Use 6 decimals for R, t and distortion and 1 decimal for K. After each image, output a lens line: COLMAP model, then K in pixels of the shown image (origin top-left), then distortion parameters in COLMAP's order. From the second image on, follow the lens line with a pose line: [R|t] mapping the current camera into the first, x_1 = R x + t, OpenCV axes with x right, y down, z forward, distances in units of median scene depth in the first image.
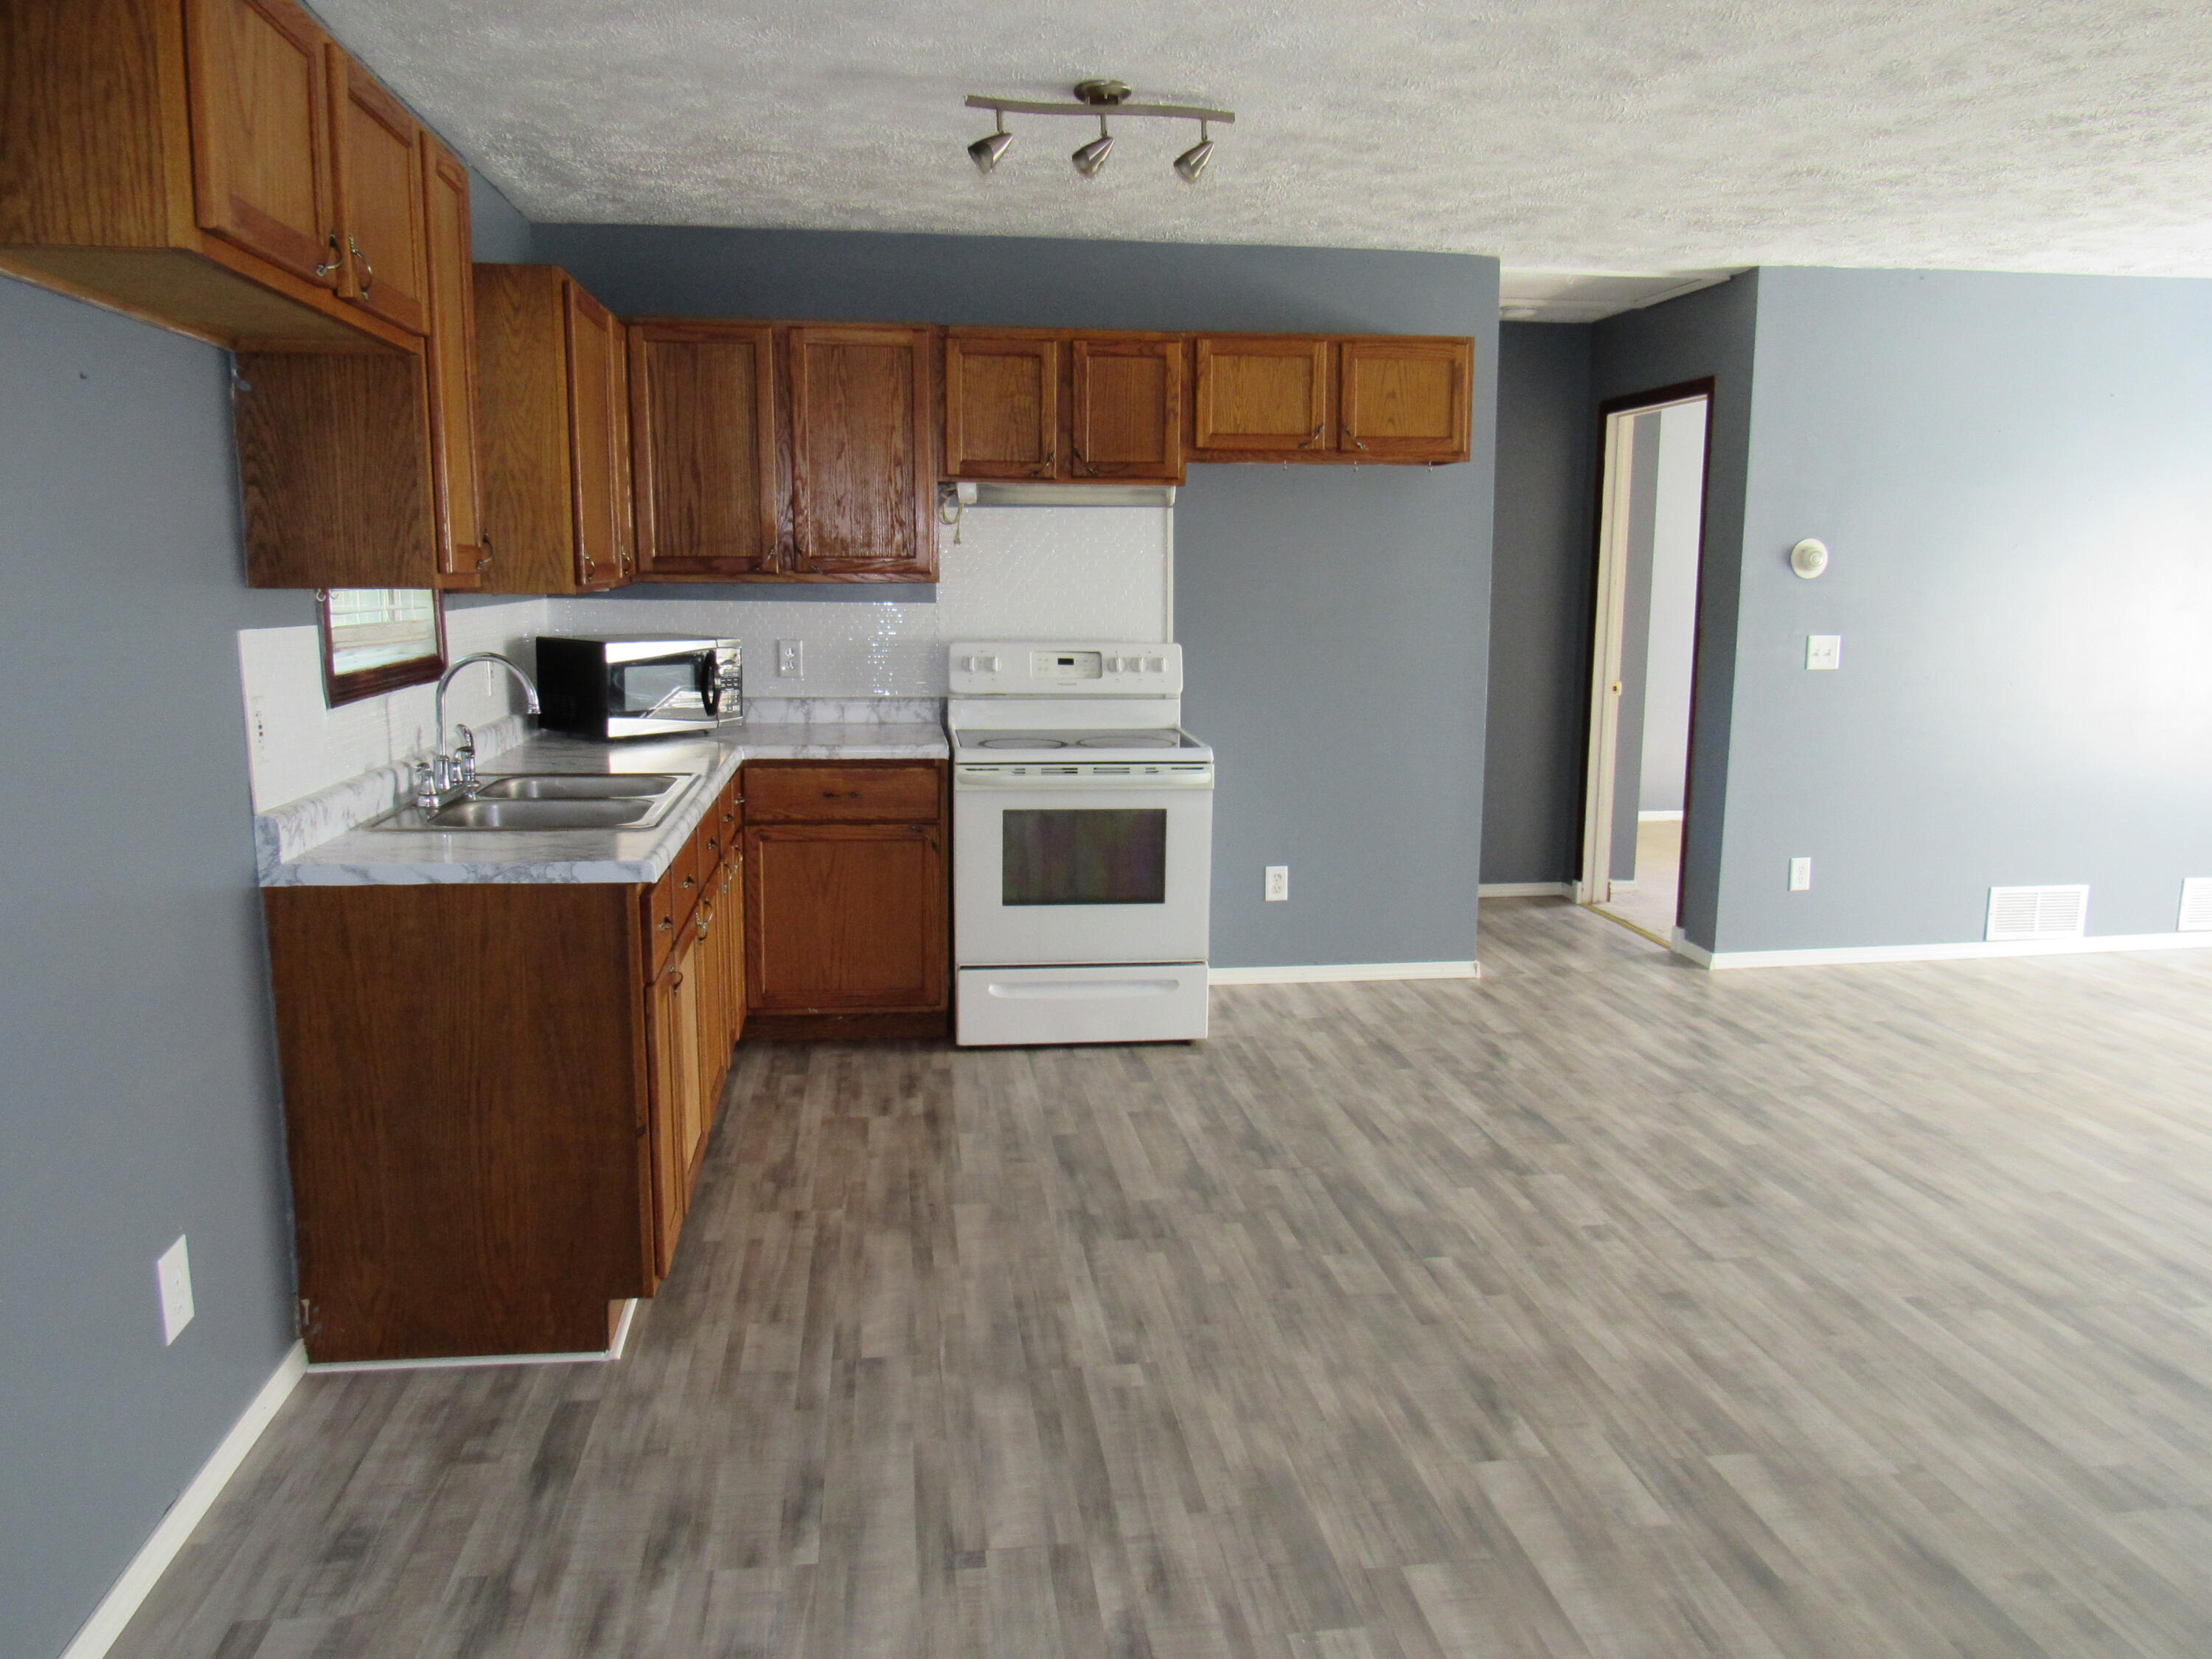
lens RADIAL K [[1562.0, 0, 1105.4], [0, 1562.0, 845.8], [0, 0, 1]] dist [-0.040523, 0.018852]
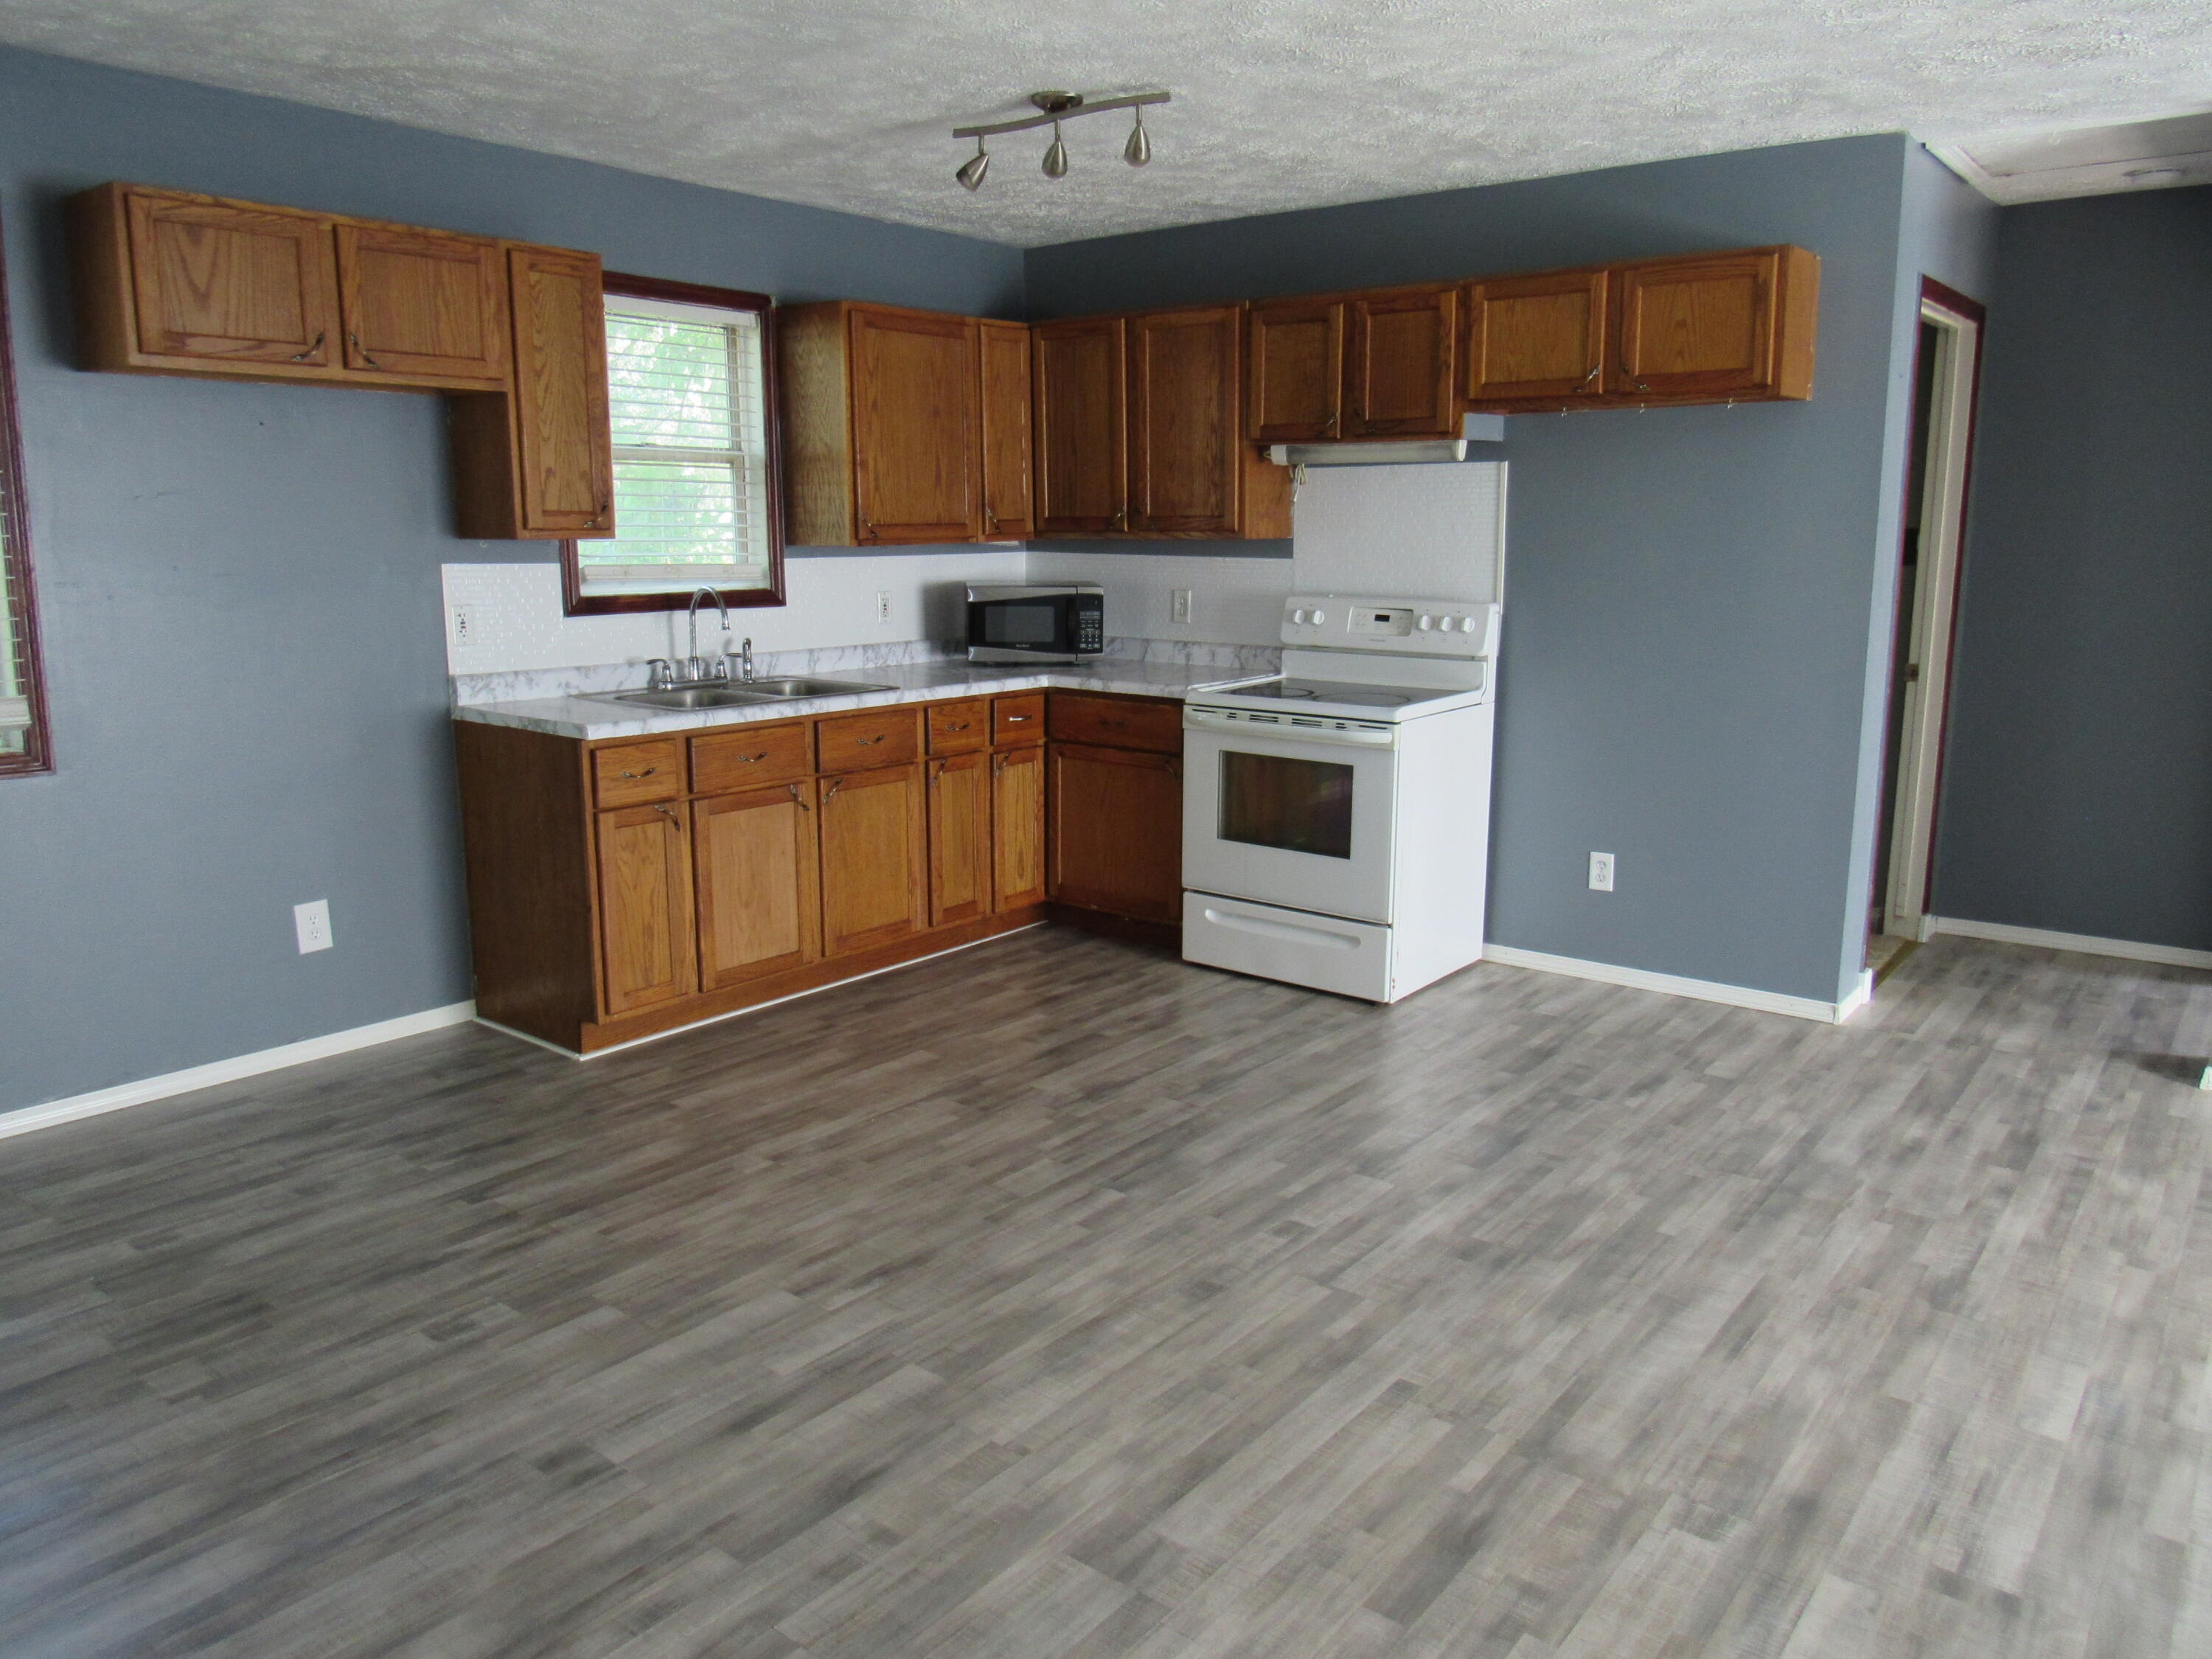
lens RADIAL K [[1567.1, 0, 1111.4], [0, 1567.1, 848.7], [0, 0, 1]] dist [-0.035877, -0.000466]
pose [[0.694912, 0.139925, -0.705350, 0.671791], [-0.121864, 0.989613, 0.076255, -0.029619], [0.708693, 0.032967, 0.704746, 0.187063]]
